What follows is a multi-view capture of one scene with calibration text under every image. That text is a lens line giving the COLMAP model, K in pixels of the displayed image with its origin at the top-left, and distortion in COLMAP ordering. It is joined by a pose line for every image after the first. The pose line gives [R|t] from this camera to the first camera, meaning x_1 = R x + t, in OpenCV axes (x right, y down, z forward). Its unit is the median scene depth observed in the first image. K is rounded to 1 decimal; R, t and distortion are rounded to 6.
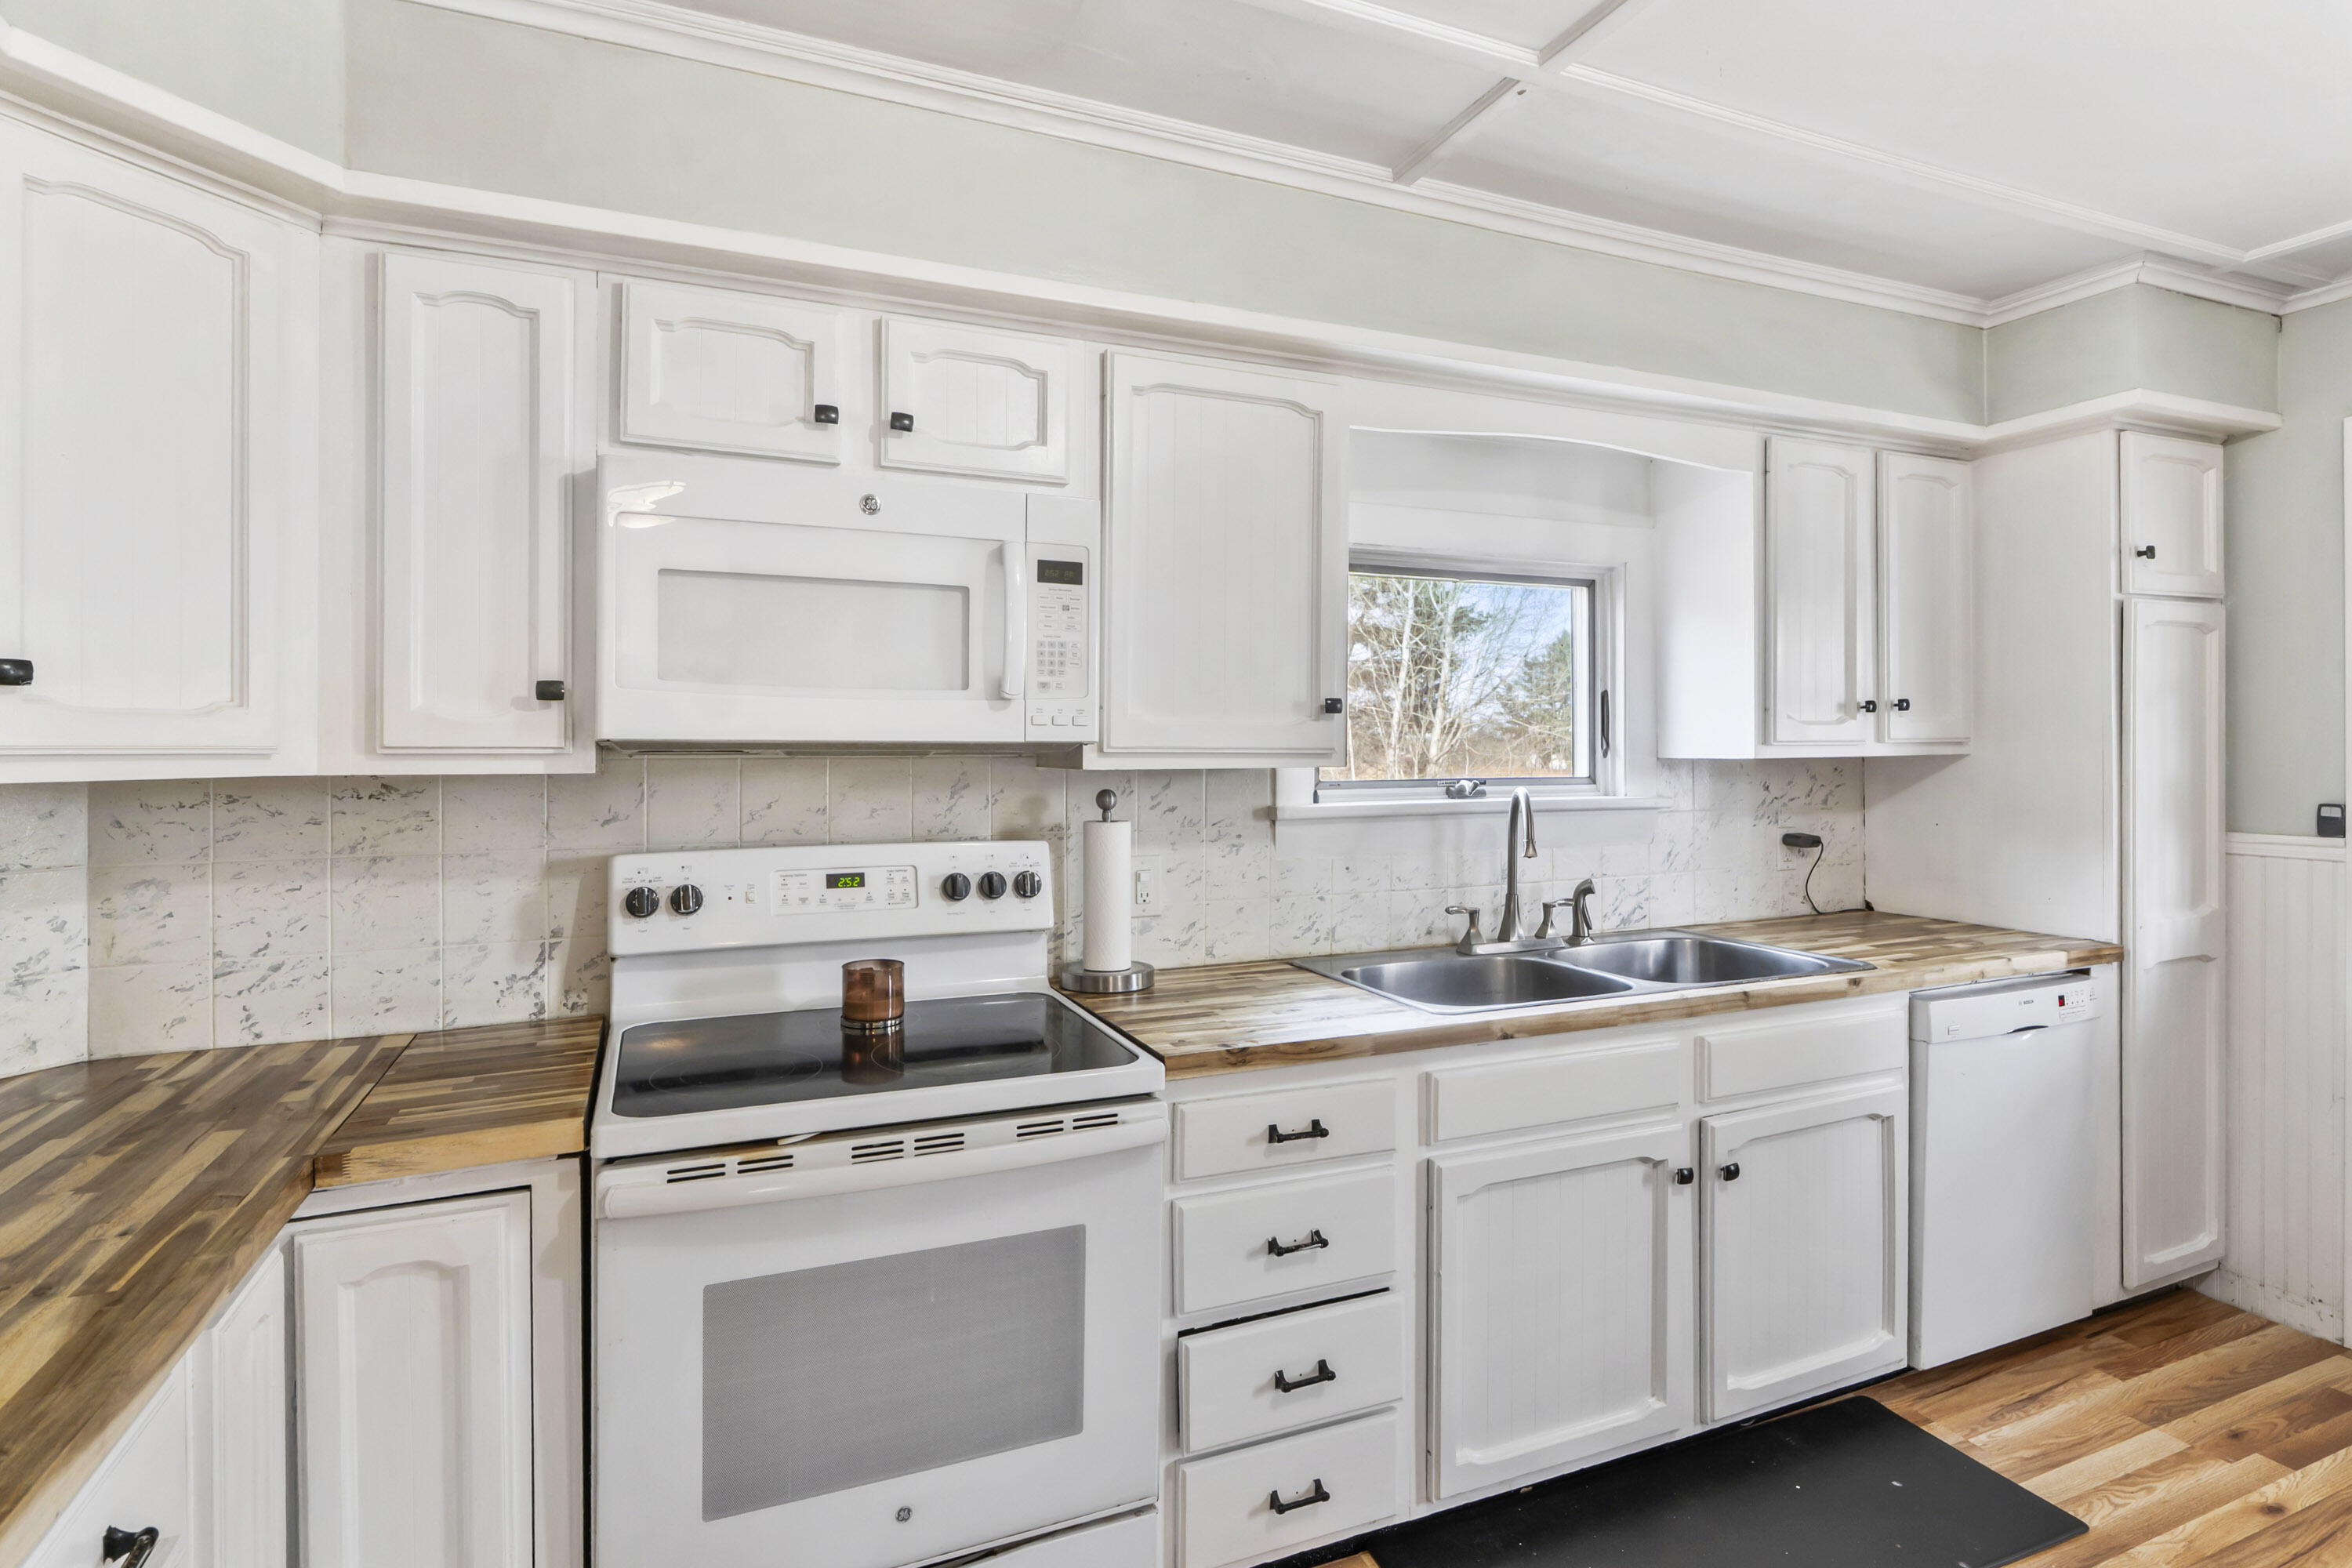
lens RADIAL K [[1197.7, 0, 1191.5], [0, 1197.7, 750.4], [0, 0, 1]] dist [0.000946, -0.001310]
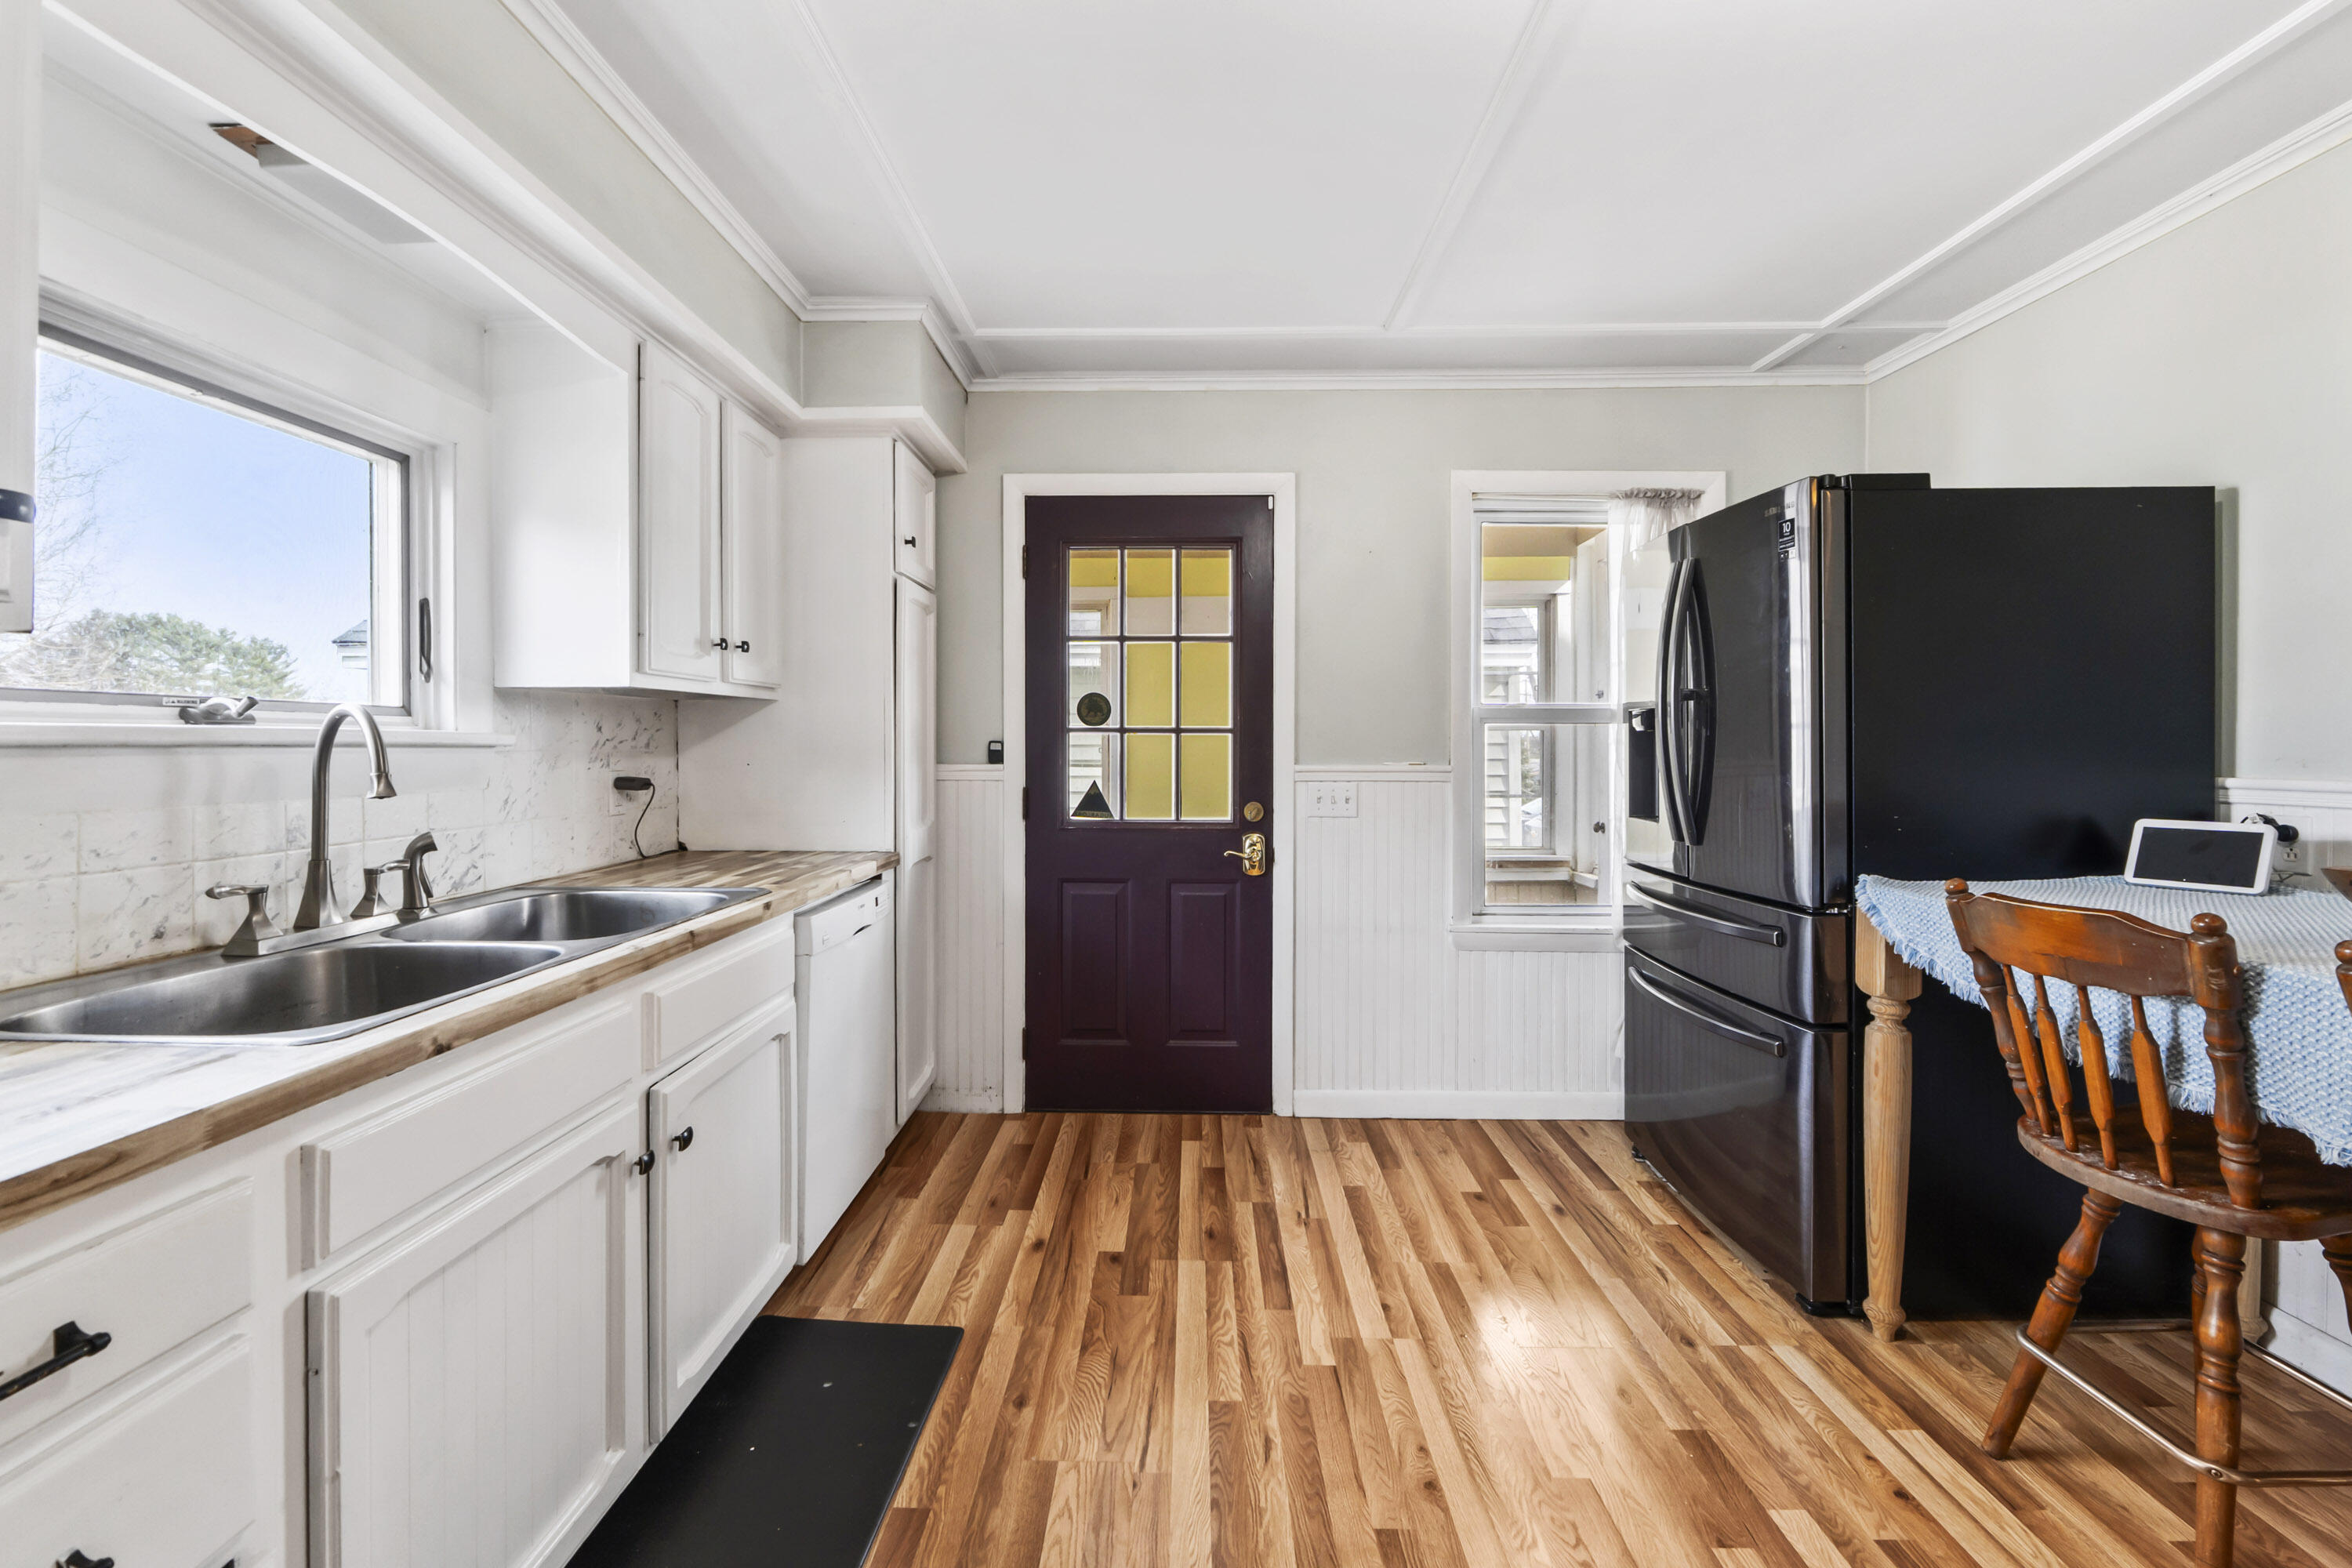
lens RADIAL K [[997.7, 0, 1163.9], [0, 997.7, 754.6], [0, 0, 1]] dist [-0.007279, 0.000963]
pose [[0.428474, -0.004966, 0.903541, -0.050700], [0.001137, 0.999987, 0.004957, 0.064148], [-0.903554, -0.001096, 0.428474, 0.349762]]
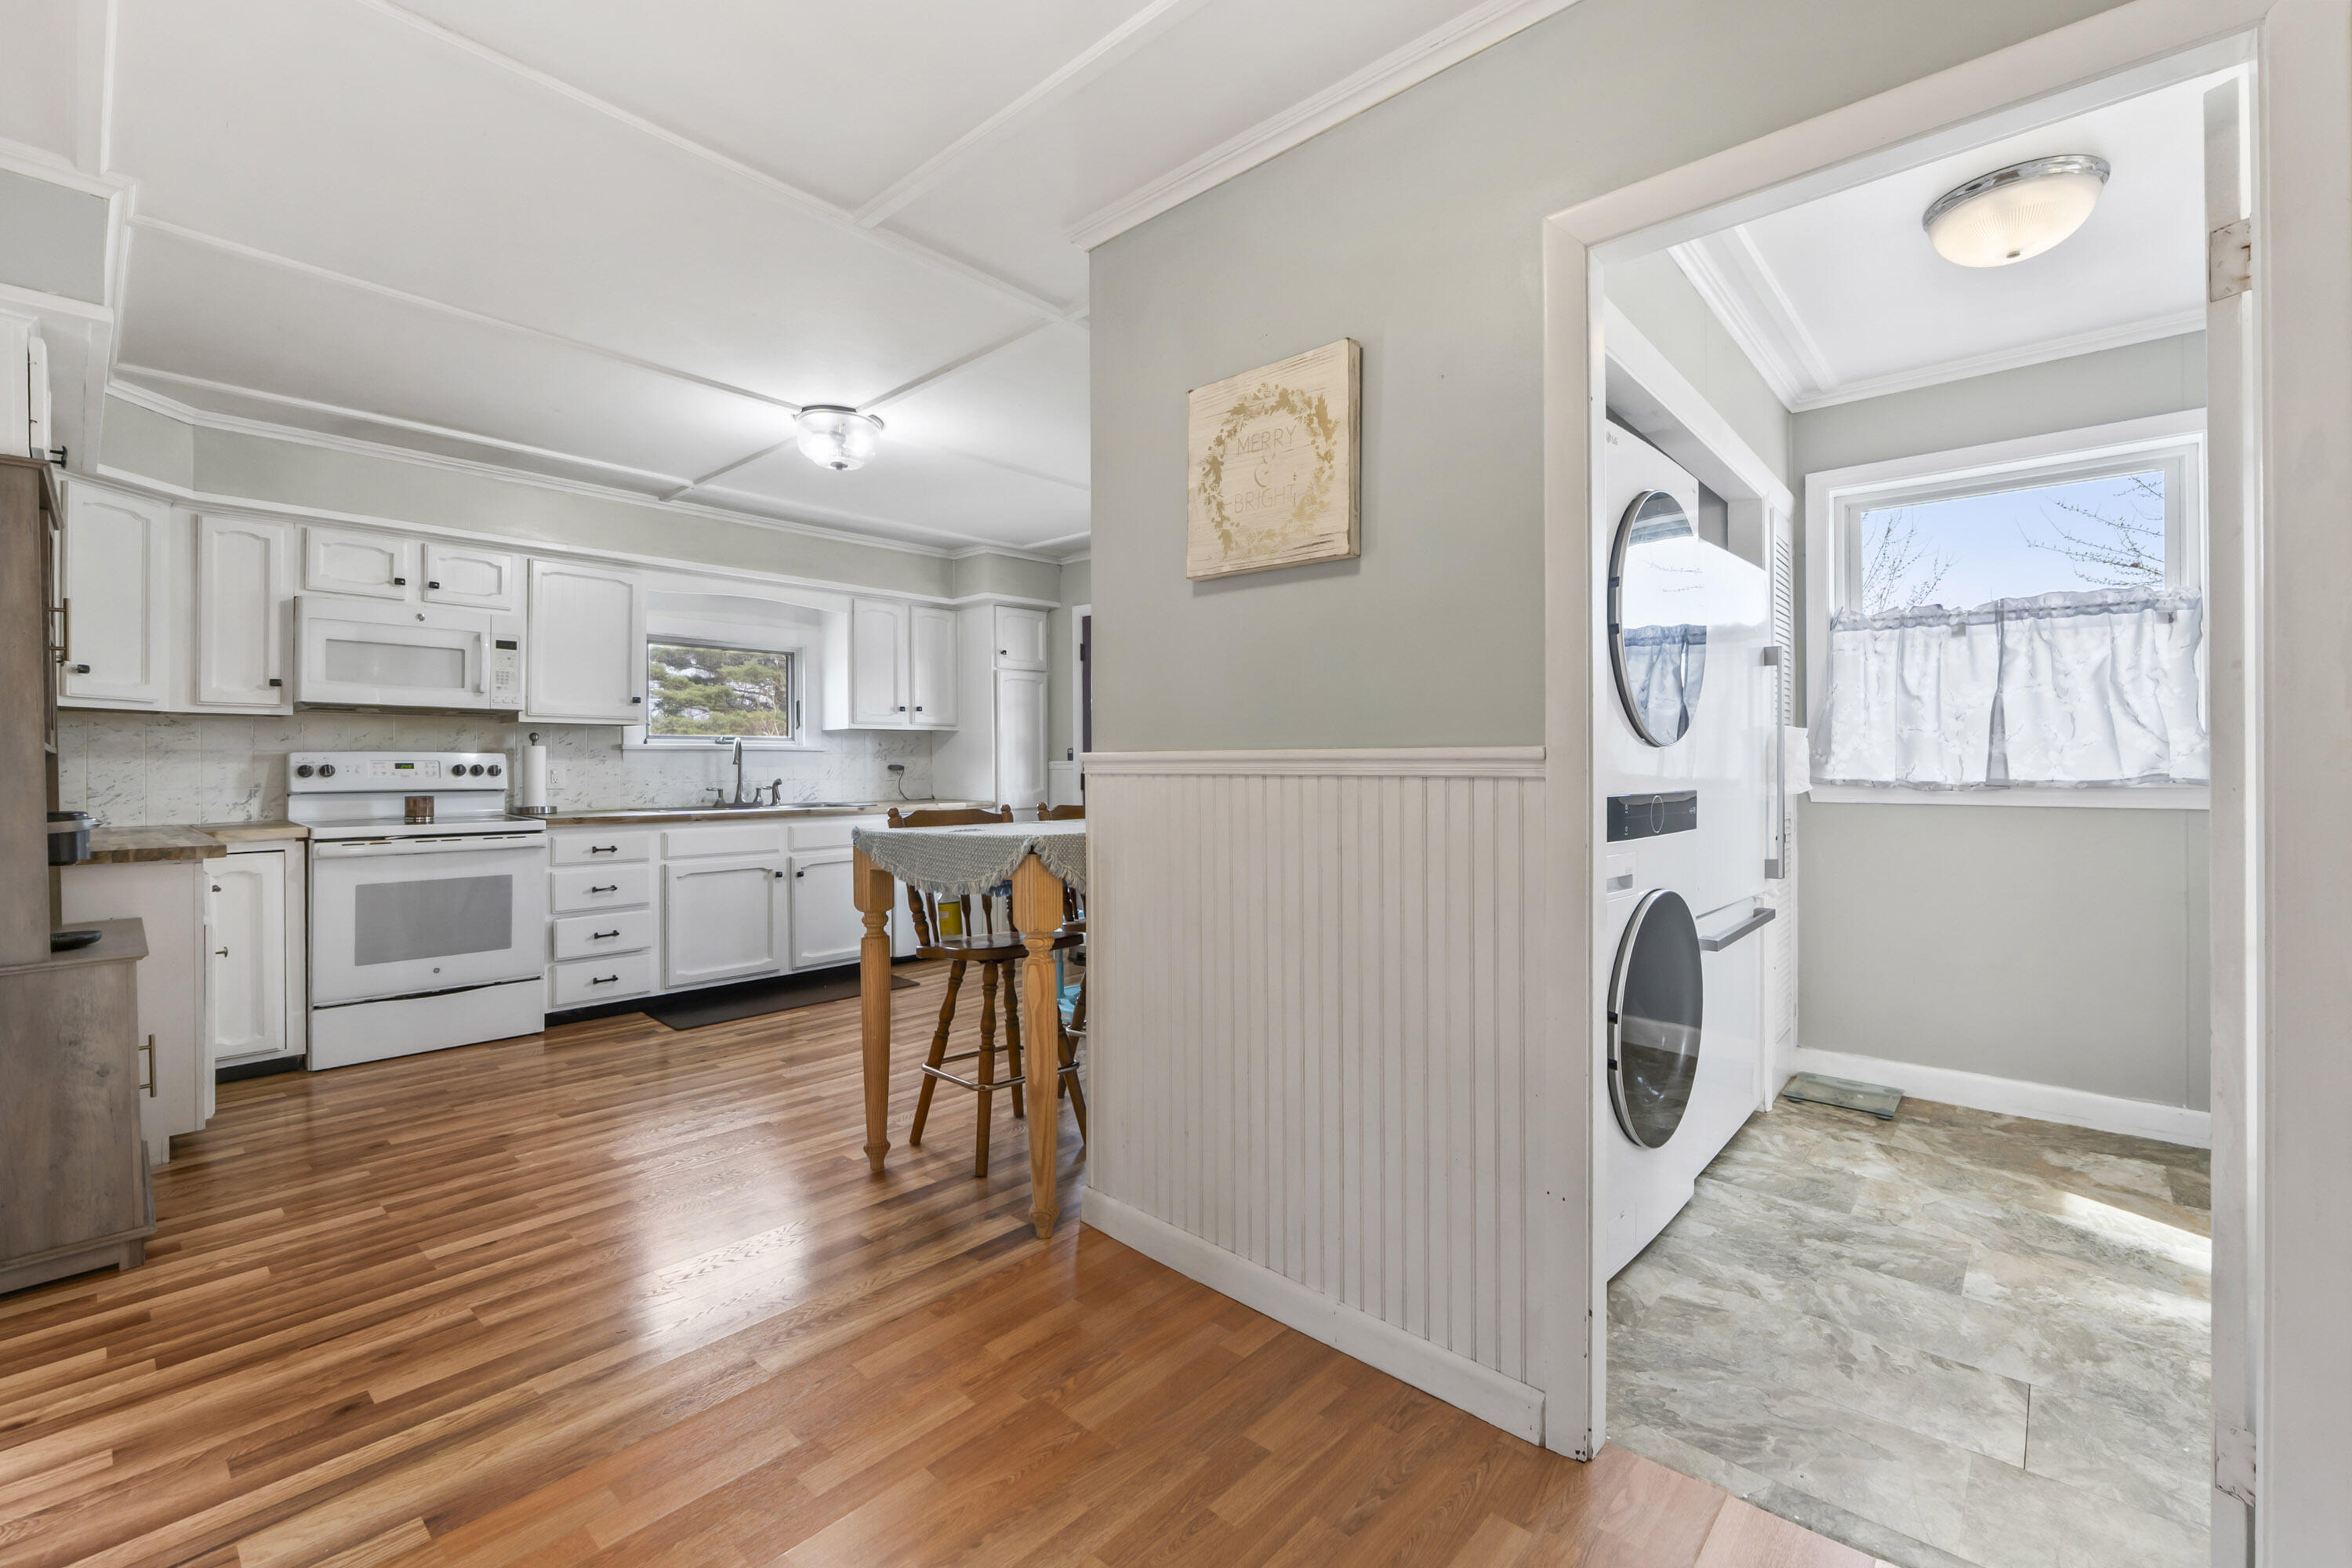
lens RADIAL K [[997.7, 0, 1177.3], [0, 997.7, 764.2], [0, 0, 1]] dist [-0.007279, 0.000963]
pose [[0.910535, 0.000113, 0.413432, 0.274164], [0.002403, 0.999982, -0.005565, 0.107505], [-0.413425, 0.006061, 0.910518, -1.331383]]
